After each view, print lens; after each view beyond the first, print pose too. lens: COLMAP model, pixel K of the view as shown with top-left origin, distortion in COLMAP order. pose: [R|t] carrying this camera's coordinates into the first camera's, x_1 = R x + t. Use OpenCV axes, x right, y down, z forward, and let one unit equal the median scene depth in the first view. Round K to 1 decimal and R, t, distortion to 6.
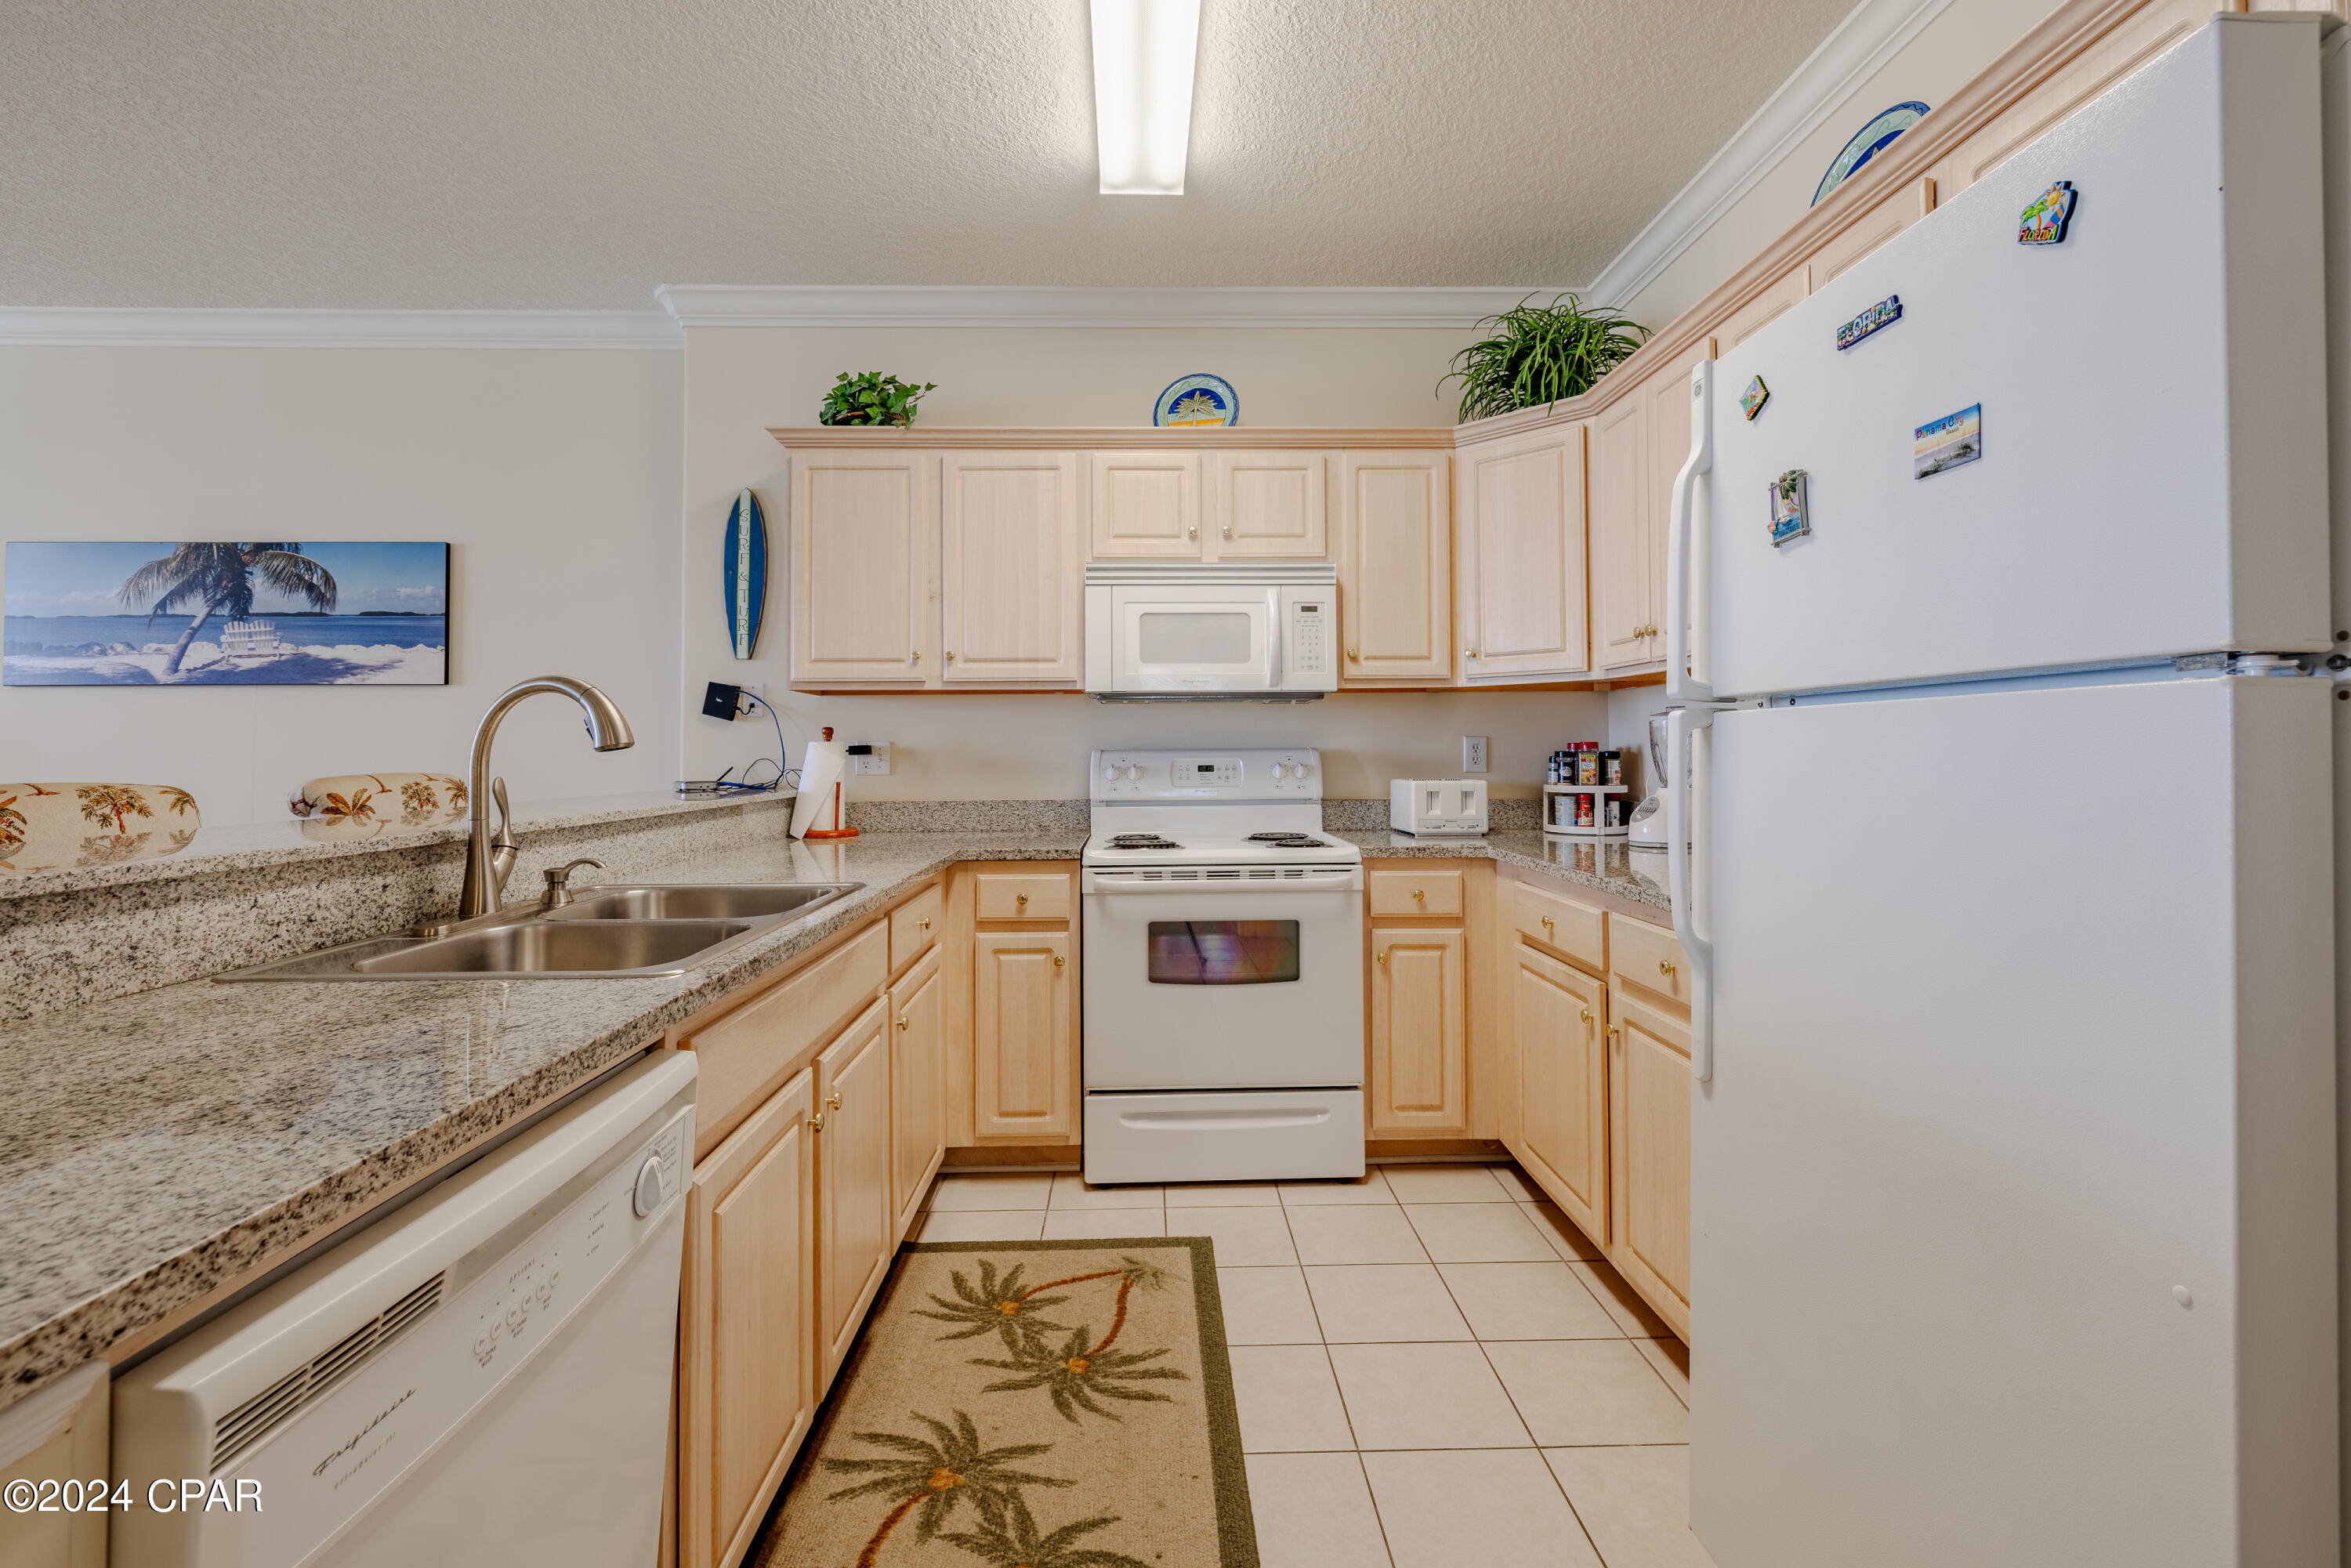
lens RADIAL K [[997.6, 0, 1167.3], [0, 997.6, 724.1], [0, 0, 1]] dist [0.000837, -0.001478]
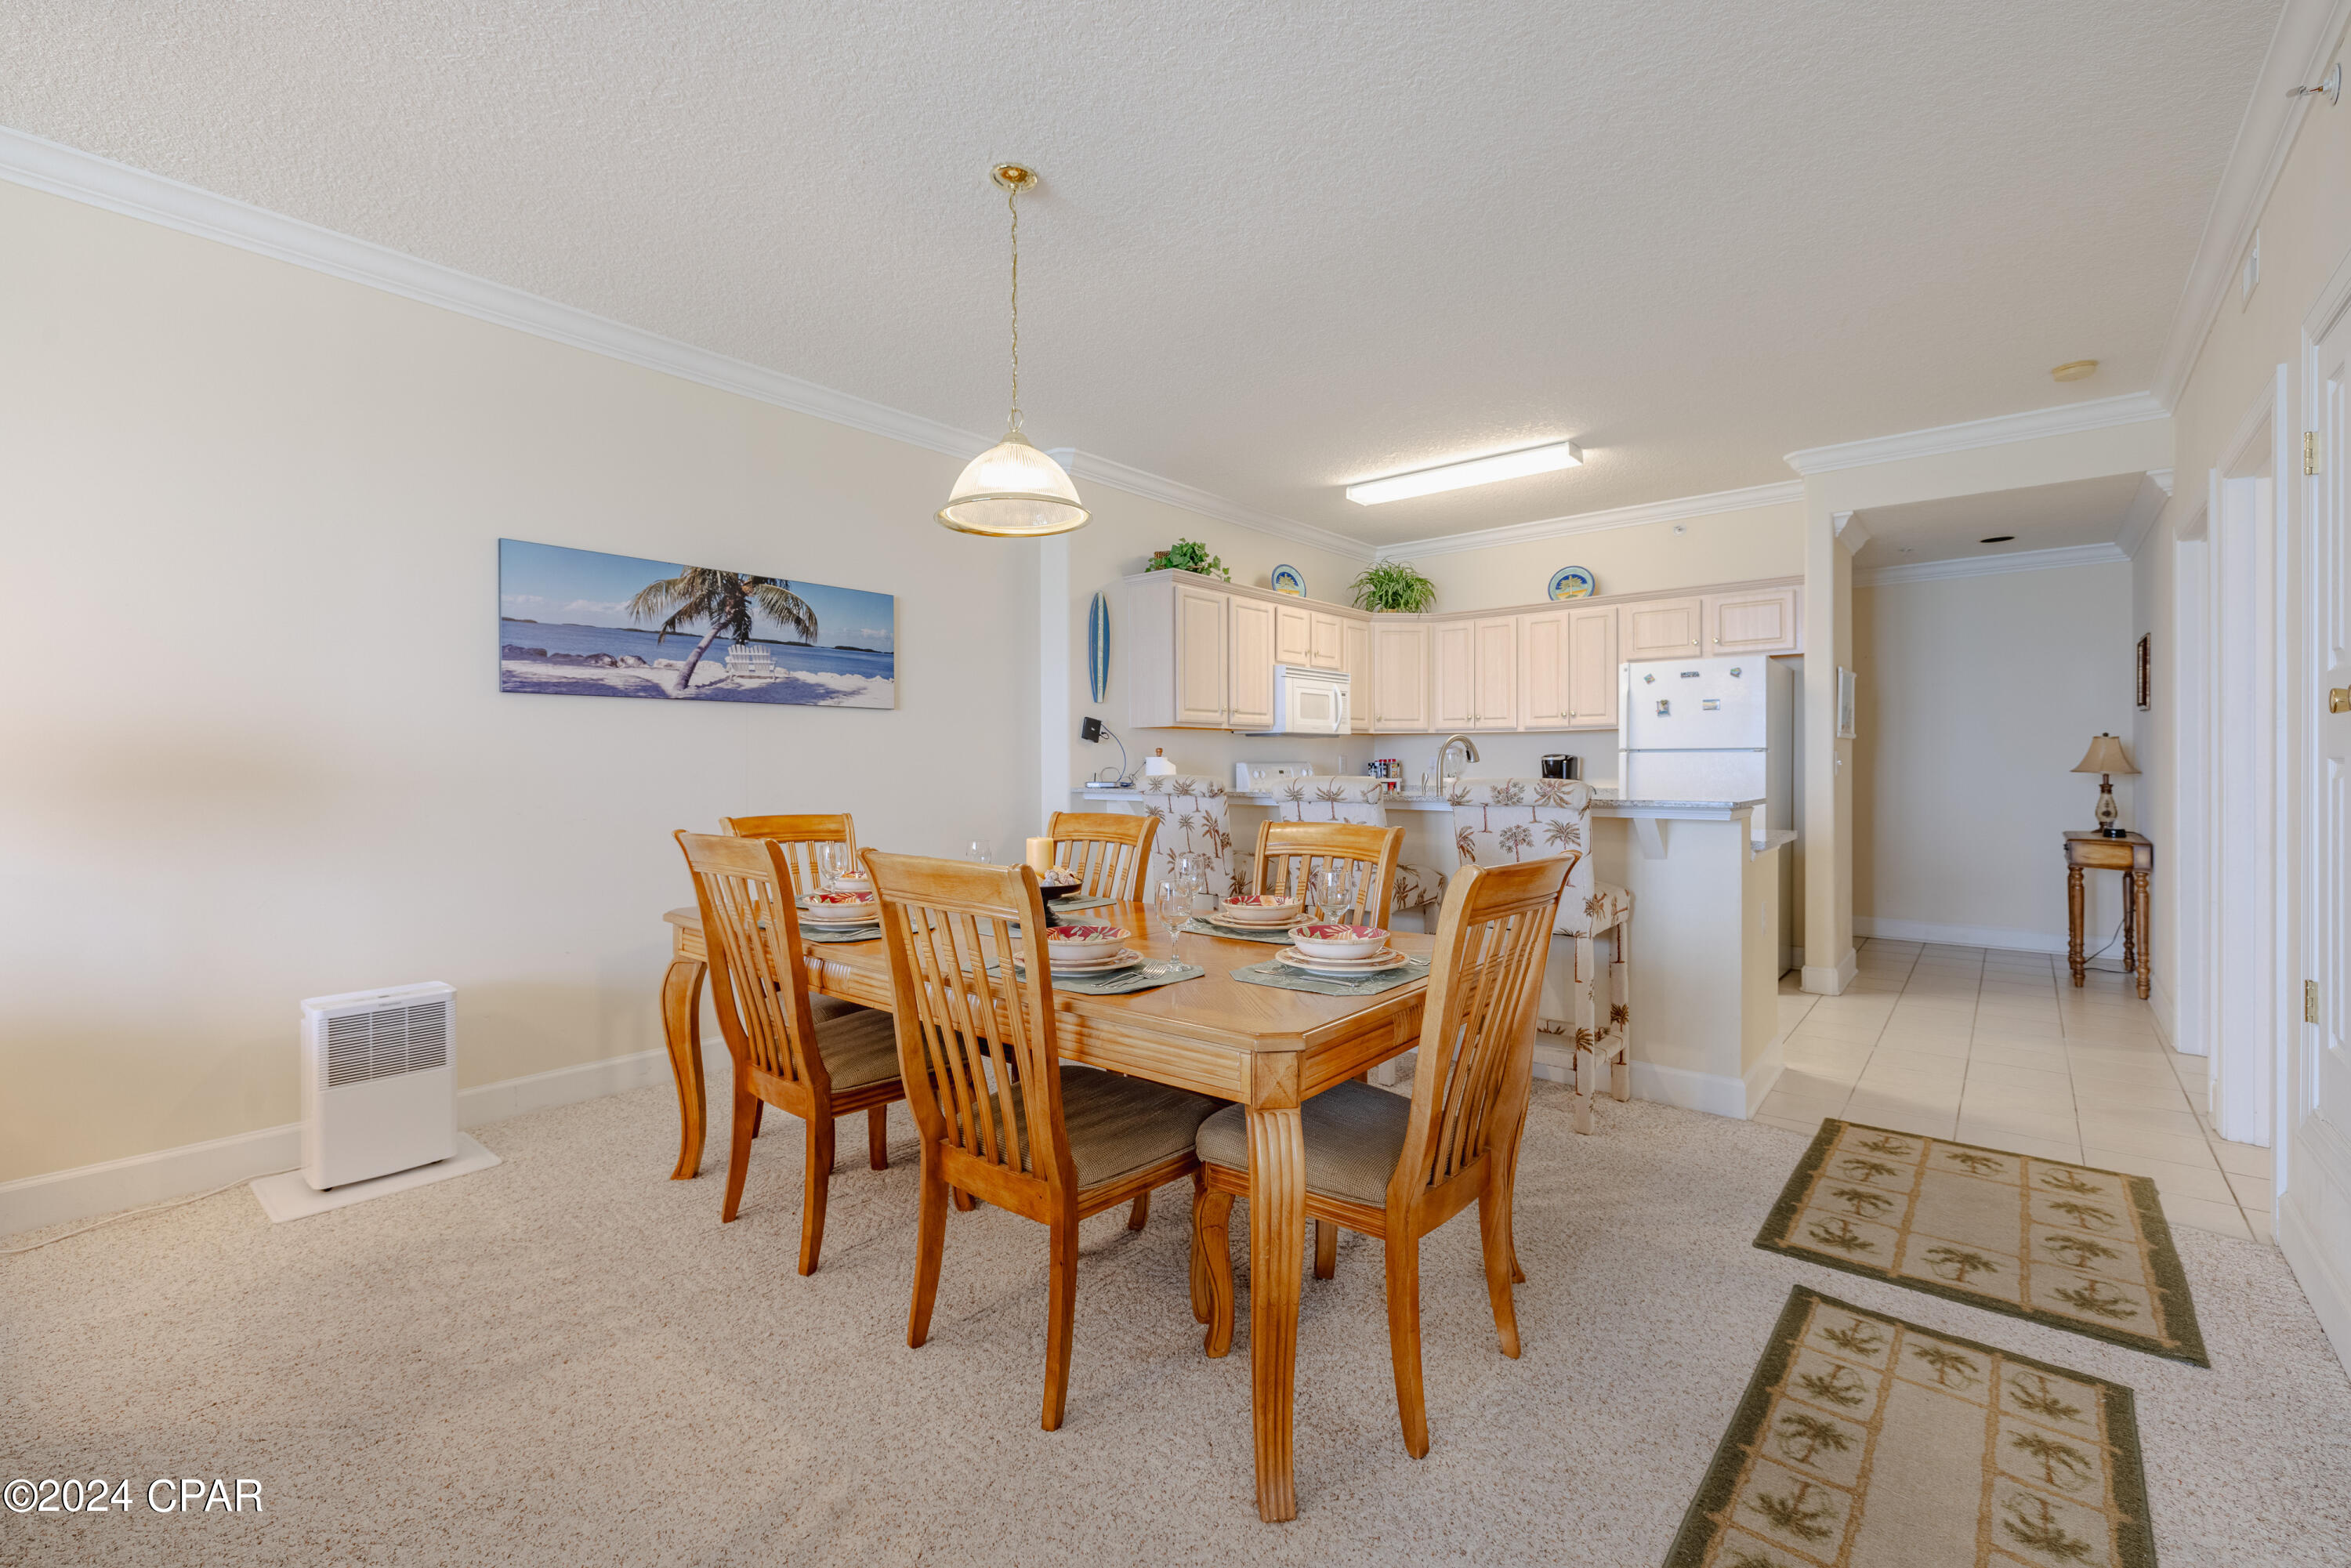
lens RADIAL K [[997.6, 0, 1196.0], [0, 997.6, 765.1], [0, 0, 1]] dist [0.000837, -0.001478]
pose [[0.648319, -0.000686, 0.761368, -1.580049], [-0.020015, 0.999639, 0.017944, 0.000505], [-0.761105, -0.026873, 0.648071, -0.116714]]
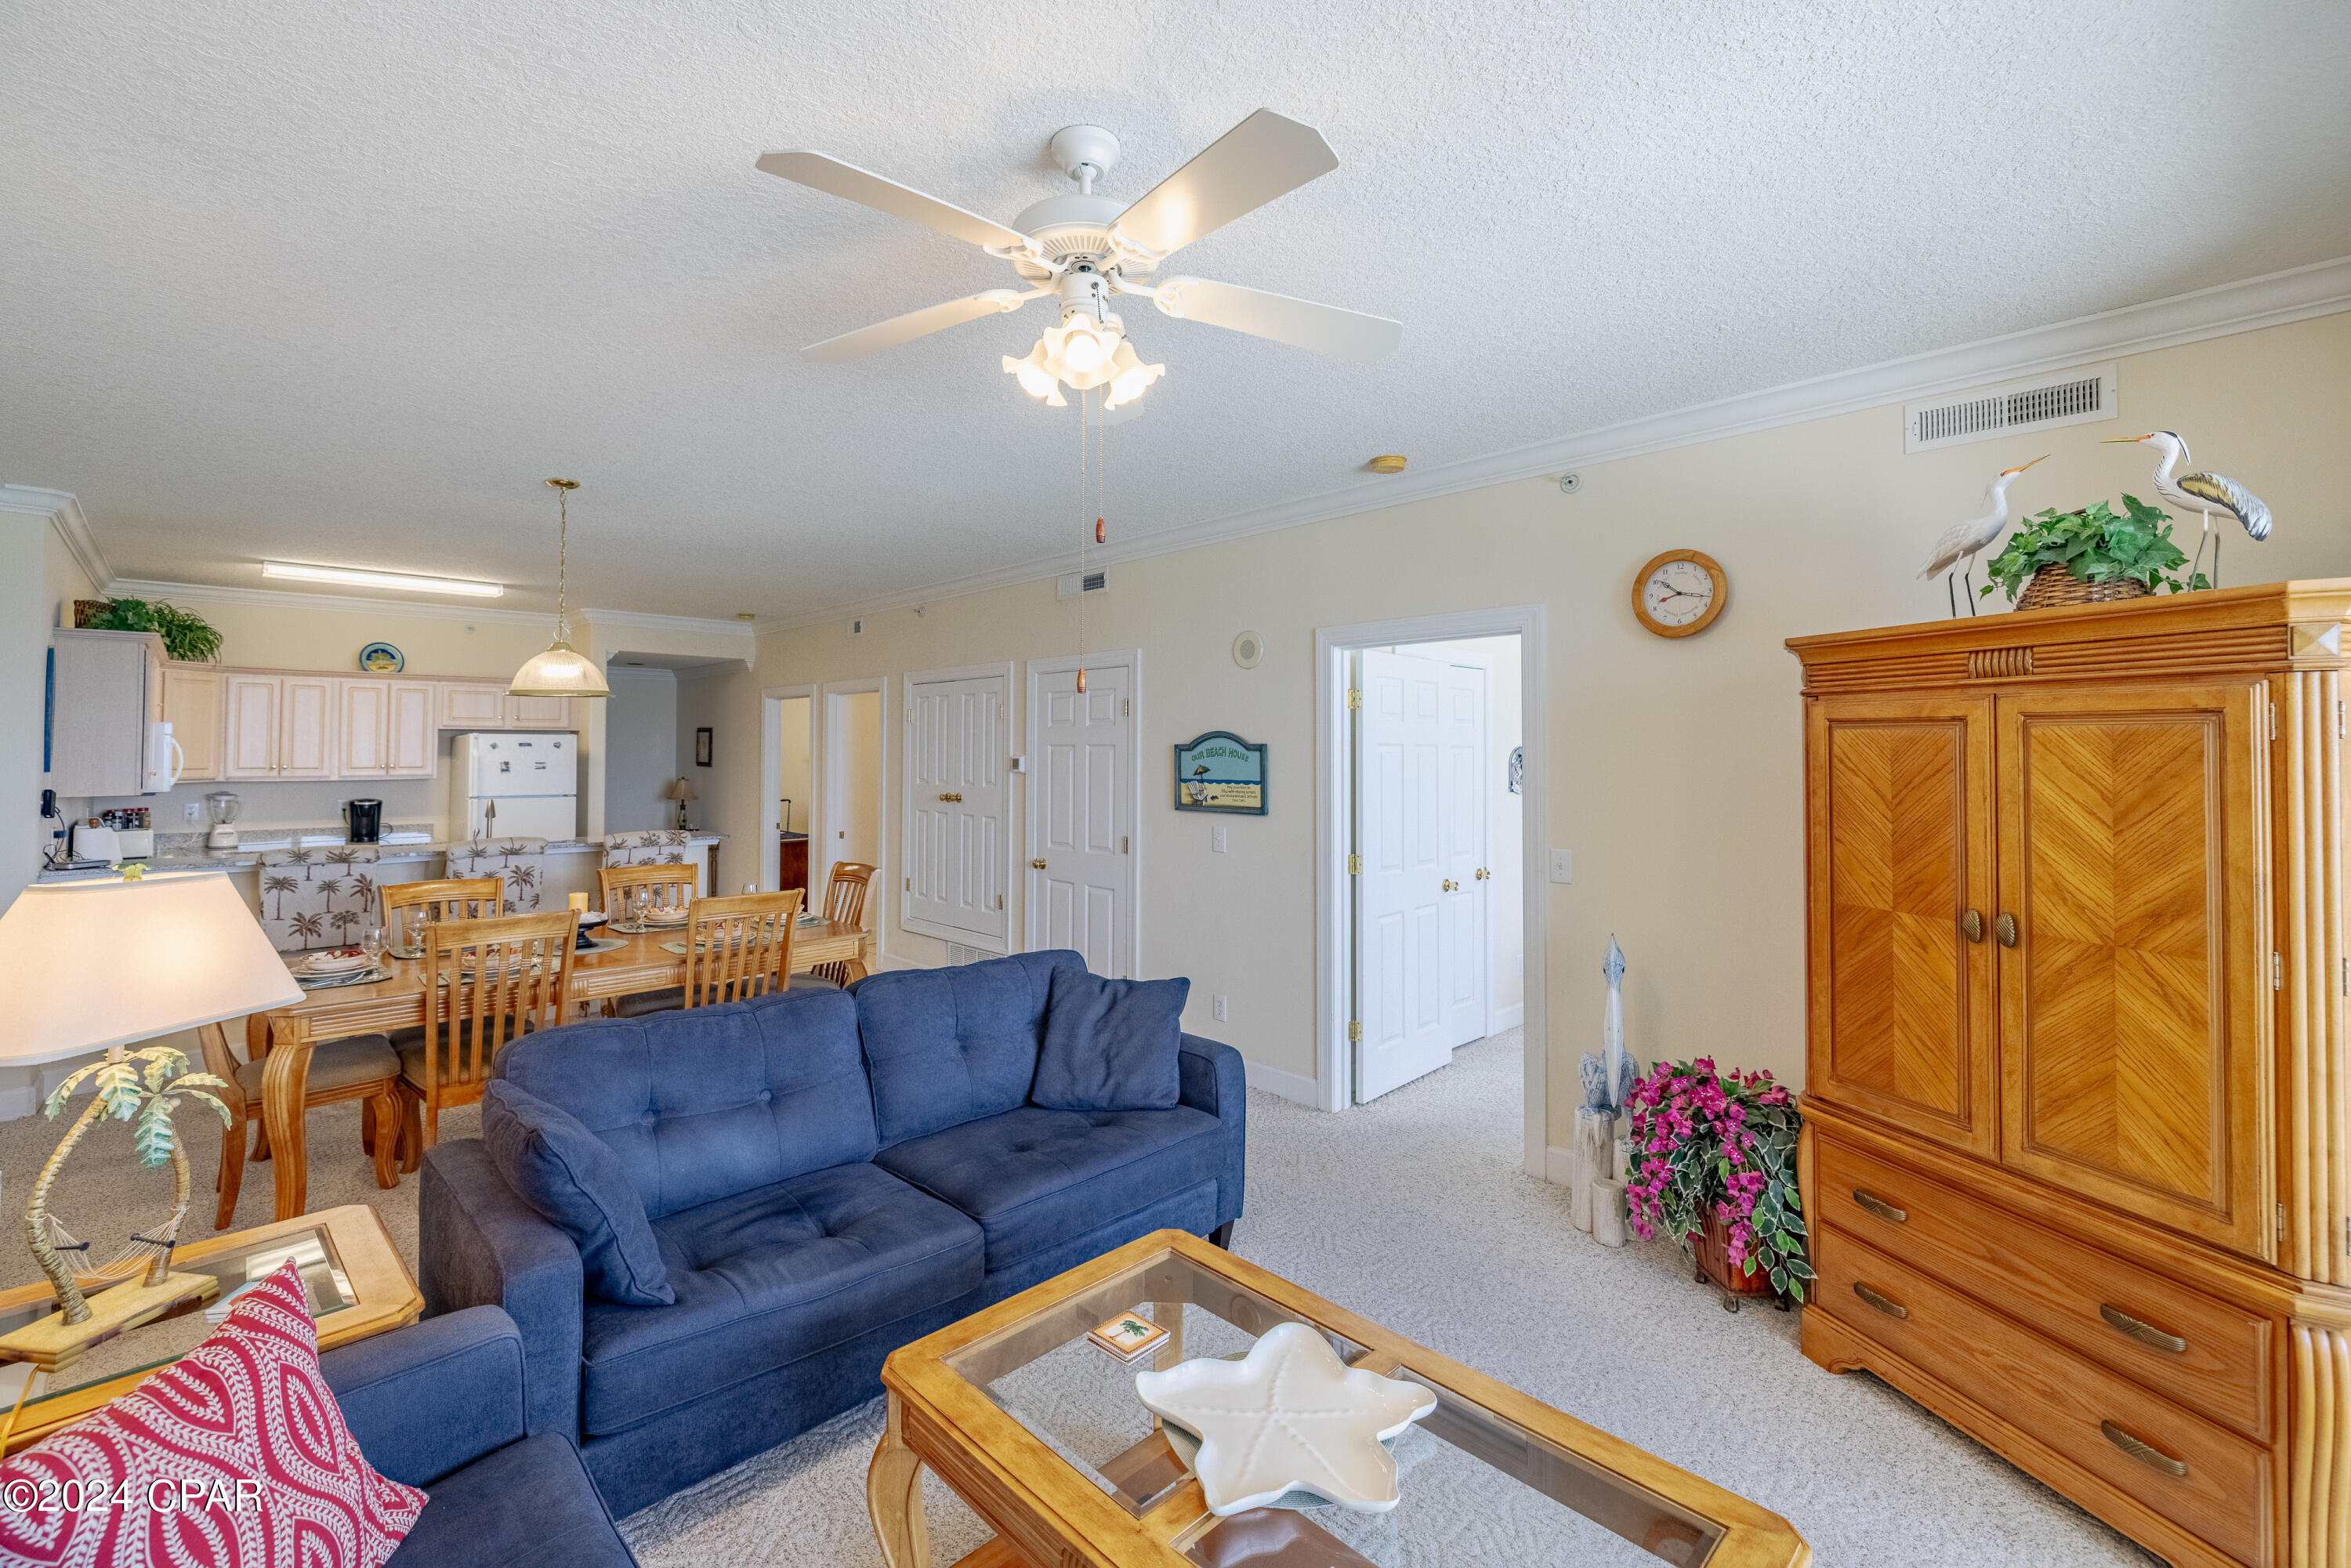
lens RADIAL K [[997.6, 0, 1119.7], [0, 997.6, 730.8], [0, 0, 1]] dist [0.000837, -0.001478]
pose [[-0.659430, 0.018346, 0.751542, -2.536432], [-0.020632, 0.998884, -0.042487, -0.099119], [-0.751483, -0.043523, -0.658316, 0.855794]]
